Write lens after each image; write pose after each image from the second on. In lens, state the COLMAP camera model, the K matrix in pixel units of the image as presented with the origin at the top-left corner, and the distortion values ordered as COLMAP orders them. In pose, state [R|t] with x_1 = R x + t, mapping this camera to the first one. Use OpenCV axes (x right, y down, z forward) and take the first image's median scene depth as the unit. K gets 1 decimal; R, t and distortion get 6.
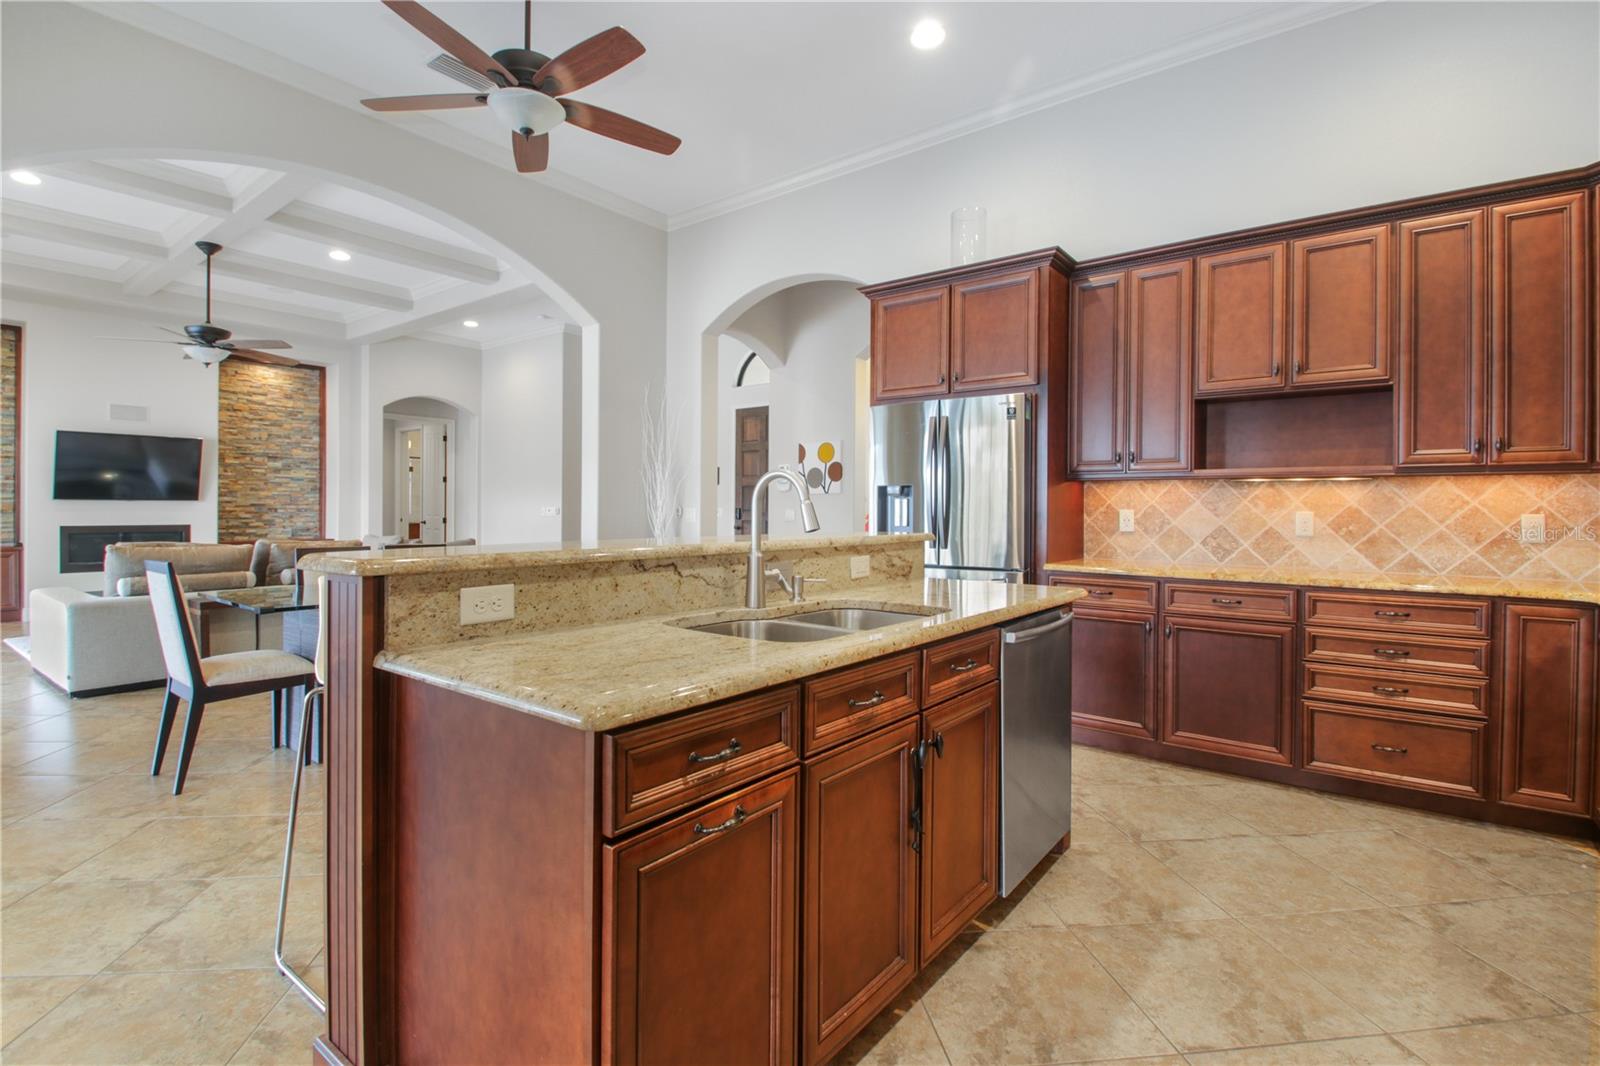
lens RADIAL K [[771.5, 0, 804.0], [0, 771.5, 508.3], [0, 0, 1]] dist [-0.000730, -0.009490]
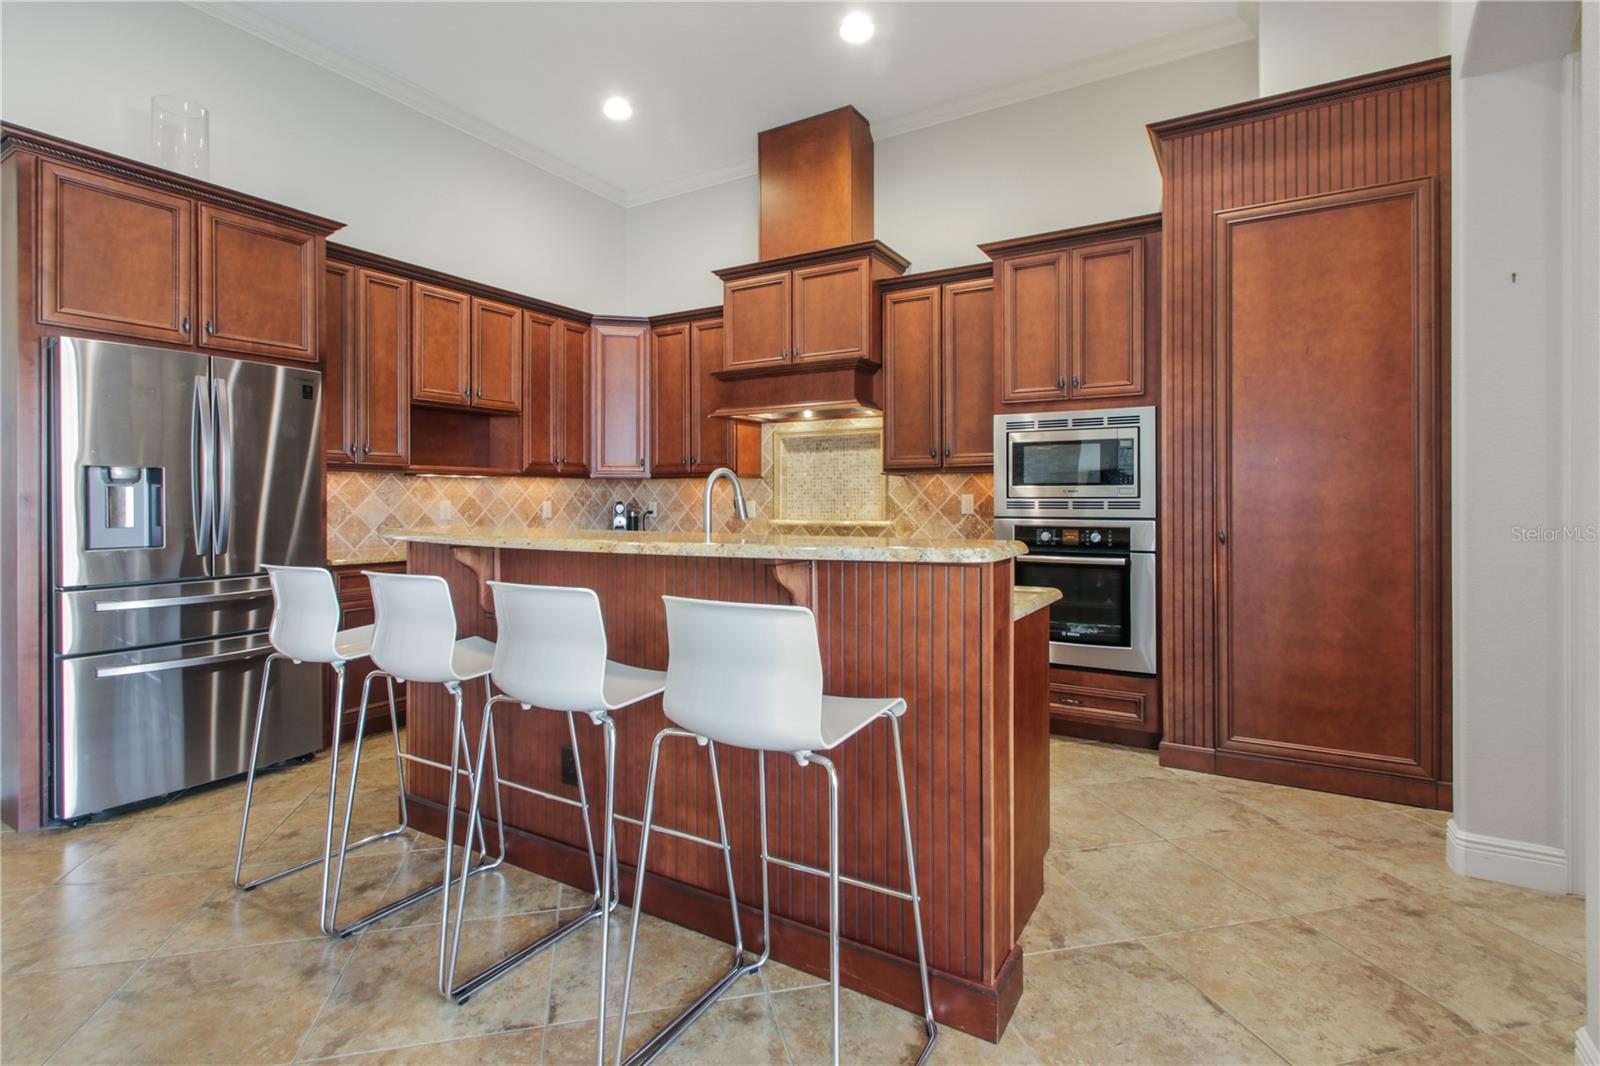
lens RADIAL K [[771.5, 0, 767.6], [0, 771.5, 500.2], [0, 0, 1]] dist [-0.000730, -0.009490]
pose [[-0.104430, -0.008475, 0.994496, -0.820616], [-0.000103, 0.999964, 0.008510, -0.009089], [-0.994532, 0.000786, -0.104427, 0.699756]]
